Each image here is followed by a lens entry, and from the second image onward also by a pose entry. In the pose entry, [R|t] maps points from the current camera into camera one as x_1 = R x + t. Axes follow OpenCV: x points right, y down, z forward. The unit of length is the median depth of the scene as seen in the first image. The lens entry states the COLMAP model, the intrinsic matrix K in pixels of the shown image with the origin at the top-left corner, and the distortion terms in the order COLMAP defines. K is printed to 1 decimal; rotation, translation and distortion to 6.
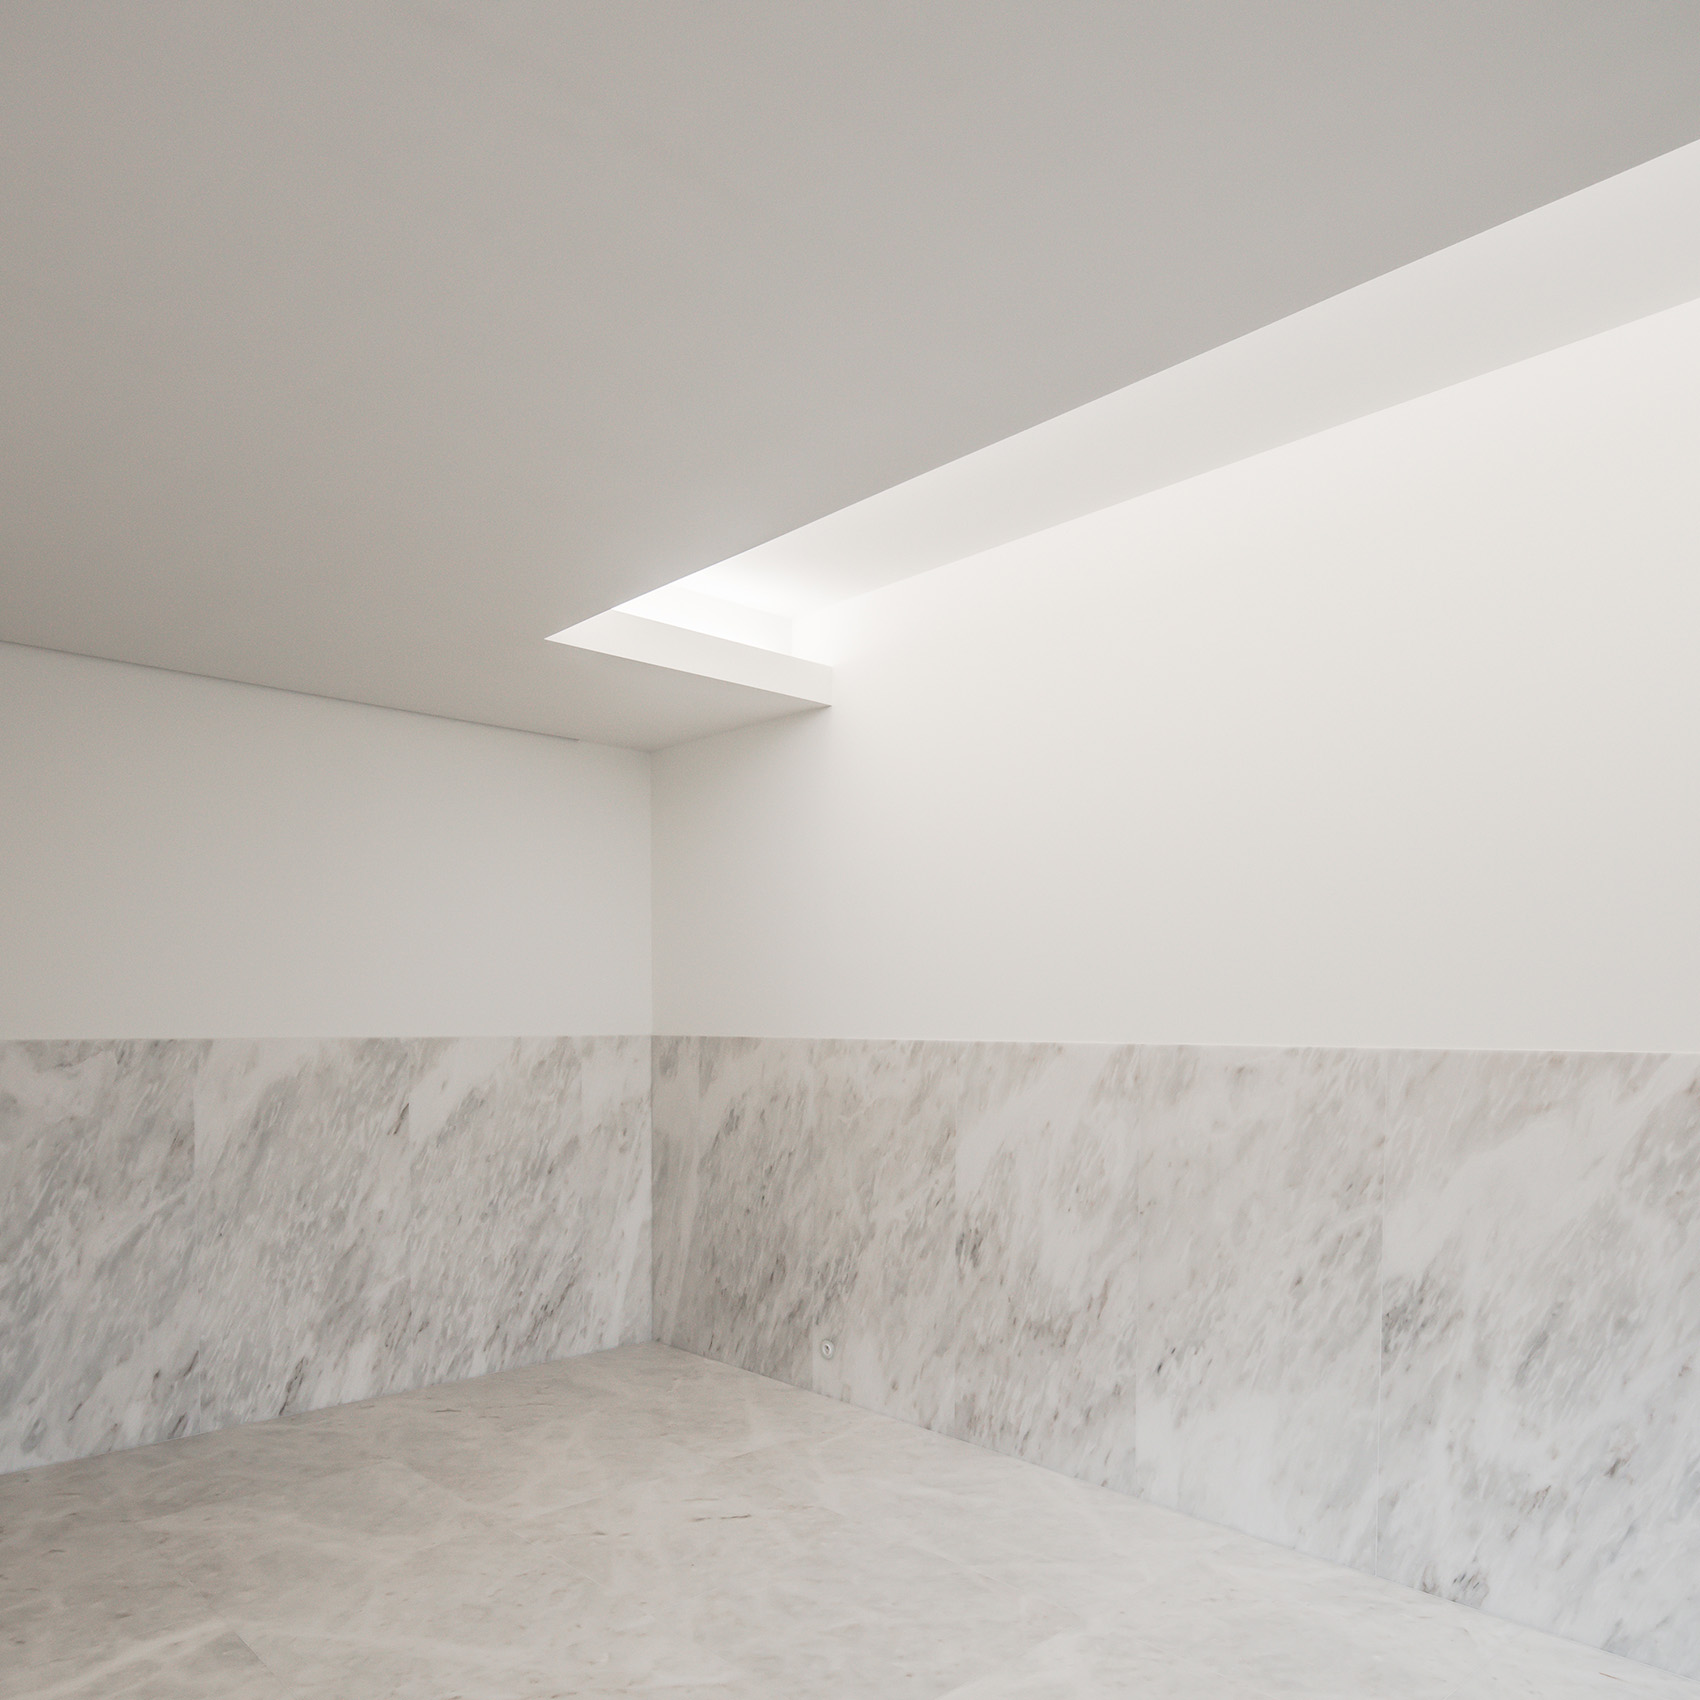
lens RADIAL K [[1238.0, 0, 868.0], [0, 1238.0, 1078.9], [0, 0, 1]] dist [0.002791, 0.001424]
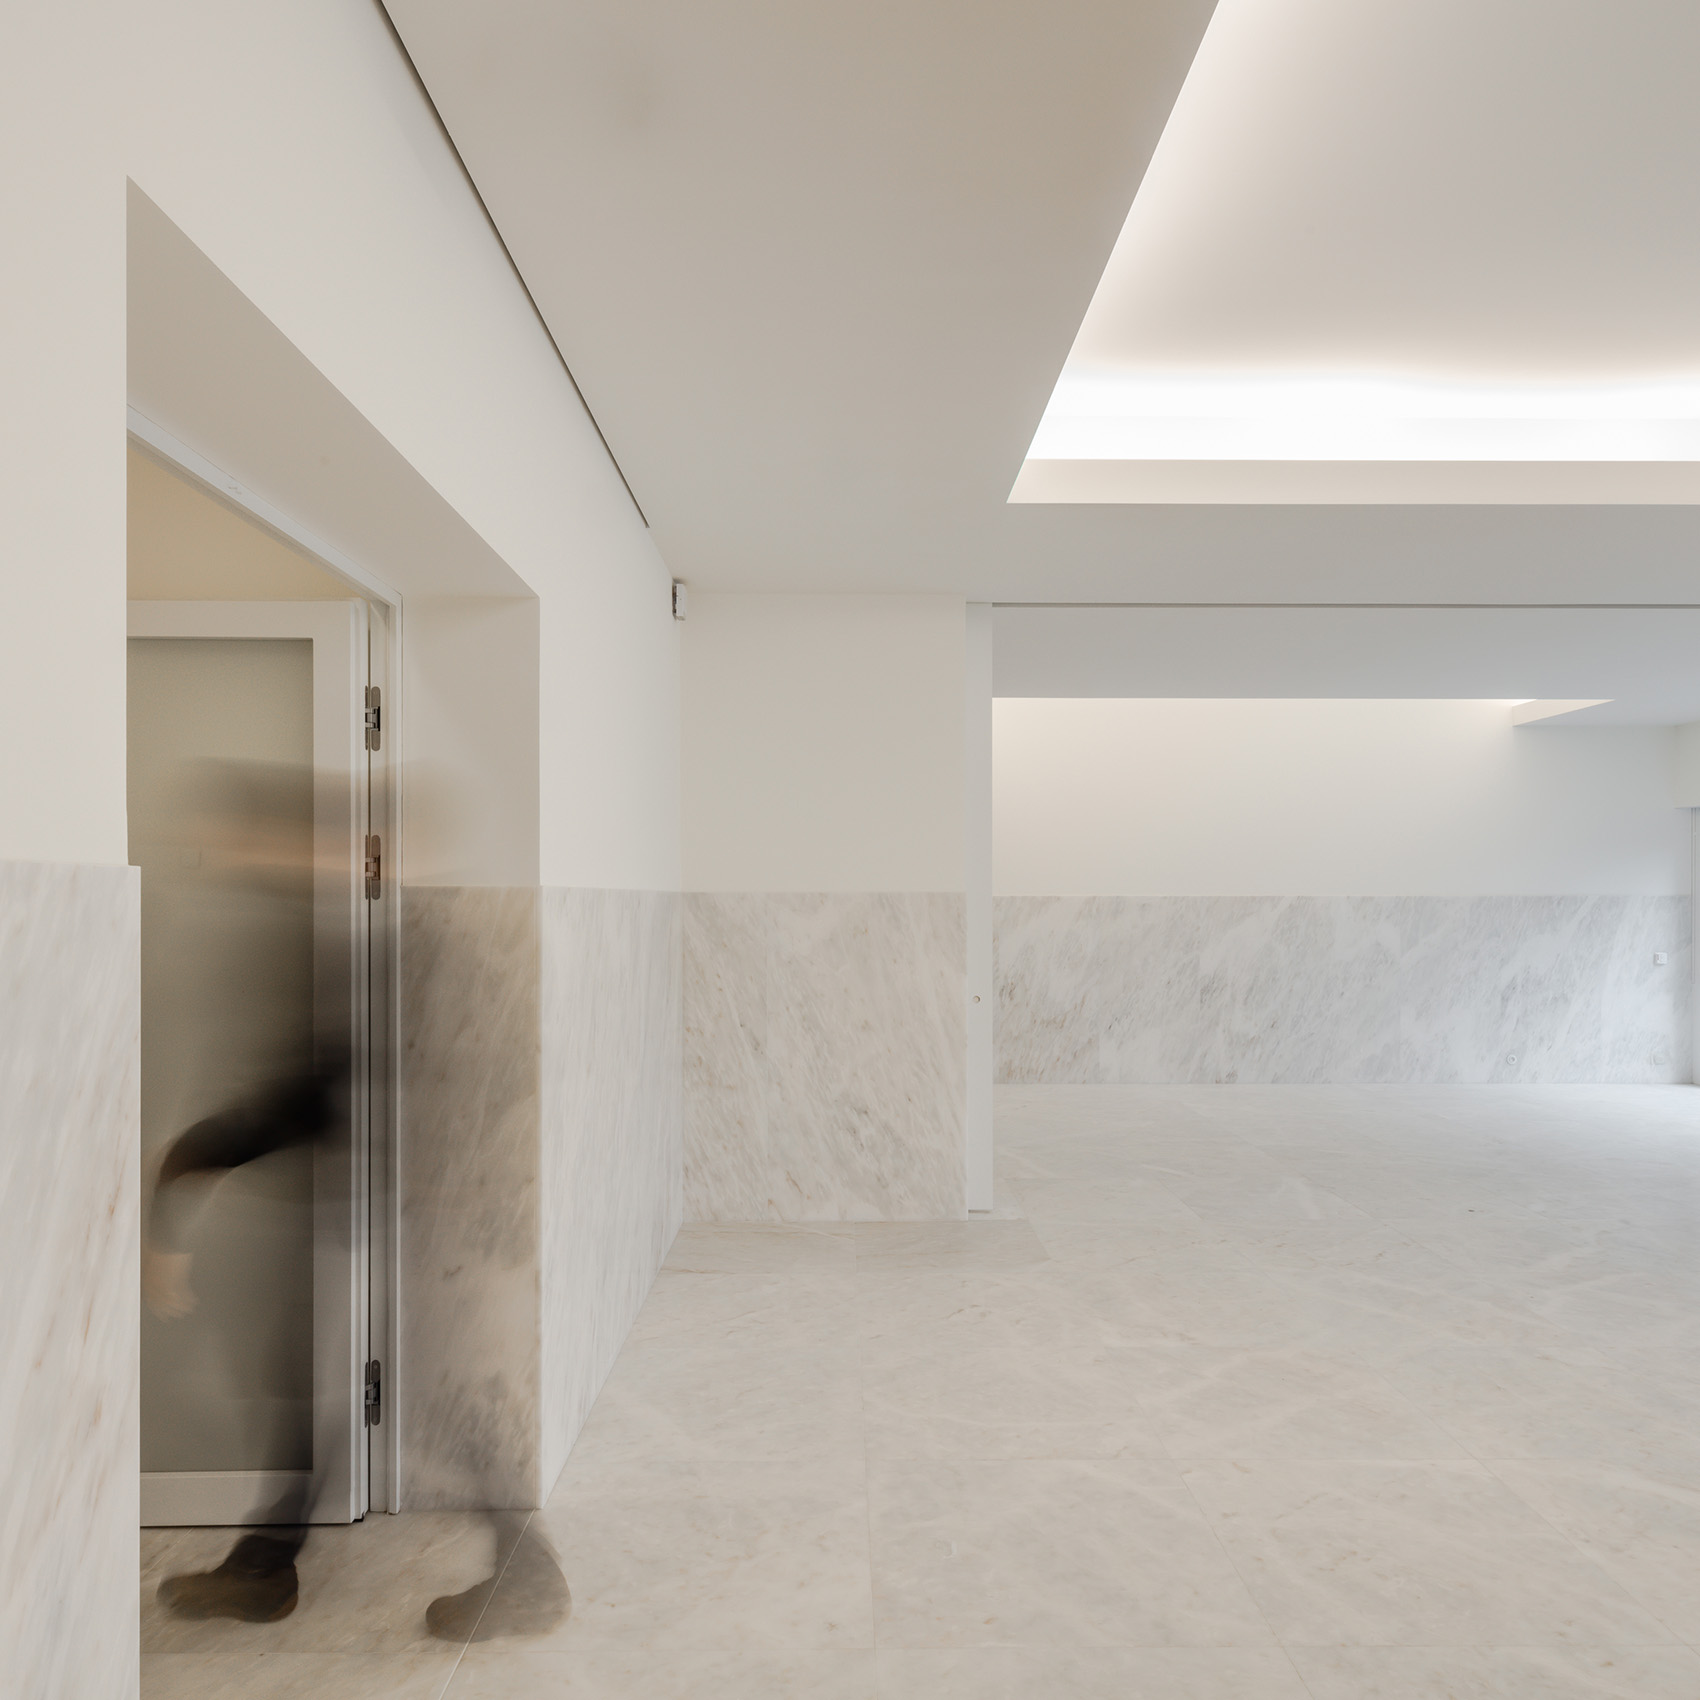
lens RADIAL K [[1219.5, 0, 859.4], [0, 1219.5, 909.2], [0, 0, 1]] dist [0.002549, 0.006438]
pose [[0.687061, -0.010252, 0.726528, -2.063511], [0.035696, 0.999169, -0.019658, 0.032183], [-0.725723, 0.039440, 0.686856, -0.344493]]
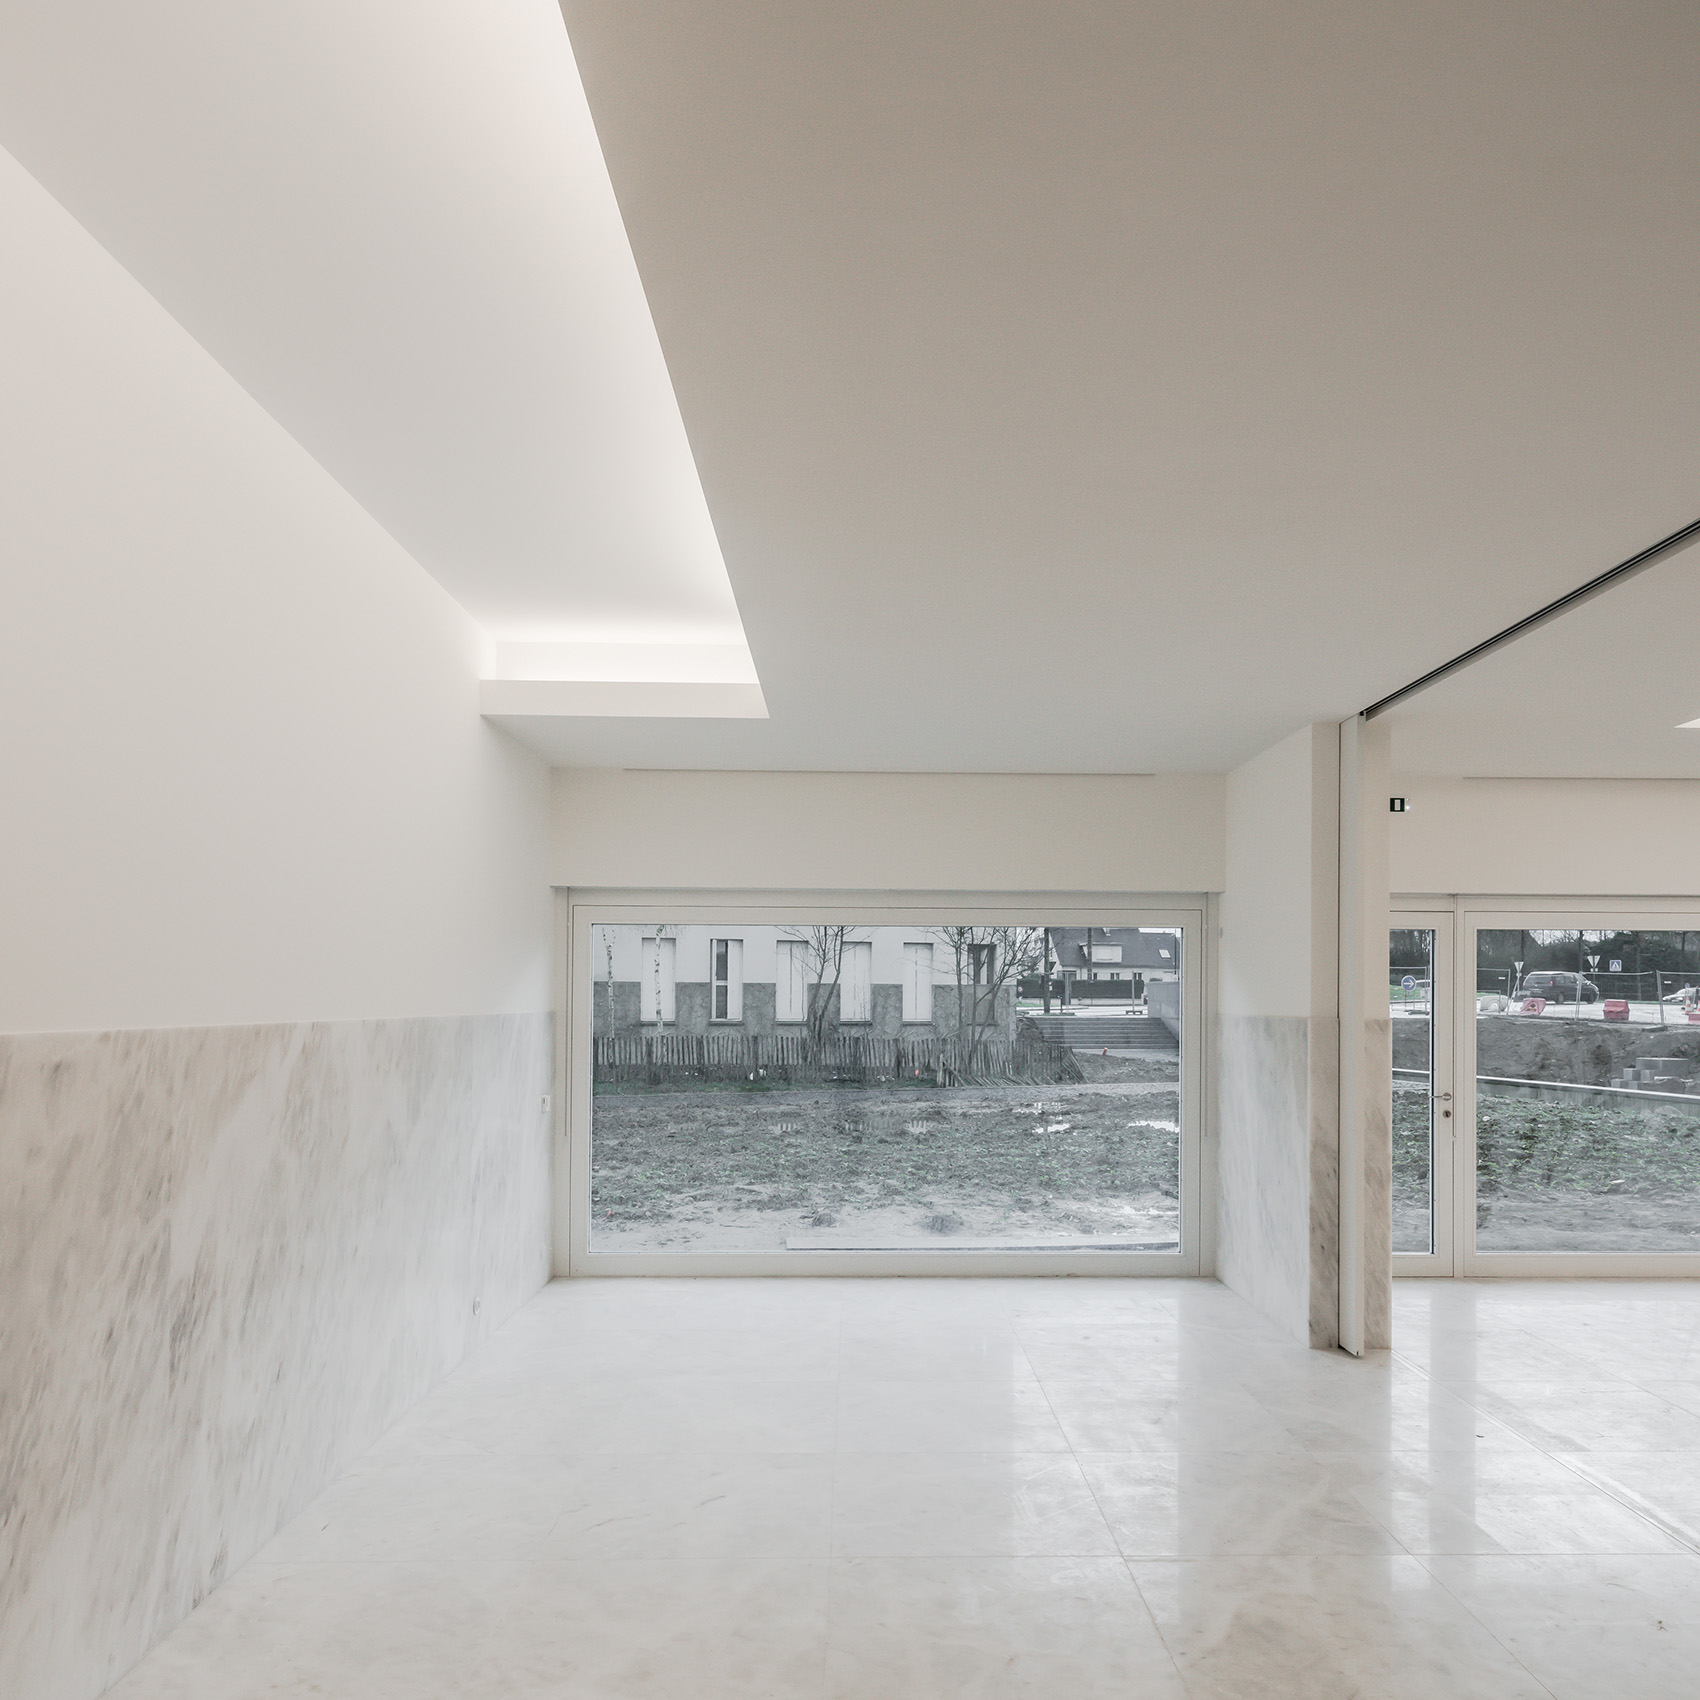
lens RADIAL K [[1238.0, 0, 882.3], [0, 1238.0, 980.7], [0, 0, 1]] dist [0.002791, 0.001424]
pose [[-0.732747, 0.002081, 0.680498, -0.534407], [0.022584, 0.999519, 0.021261, -0.062797], [-0.680127, 0.030947, -0.732441, 1.244175]]
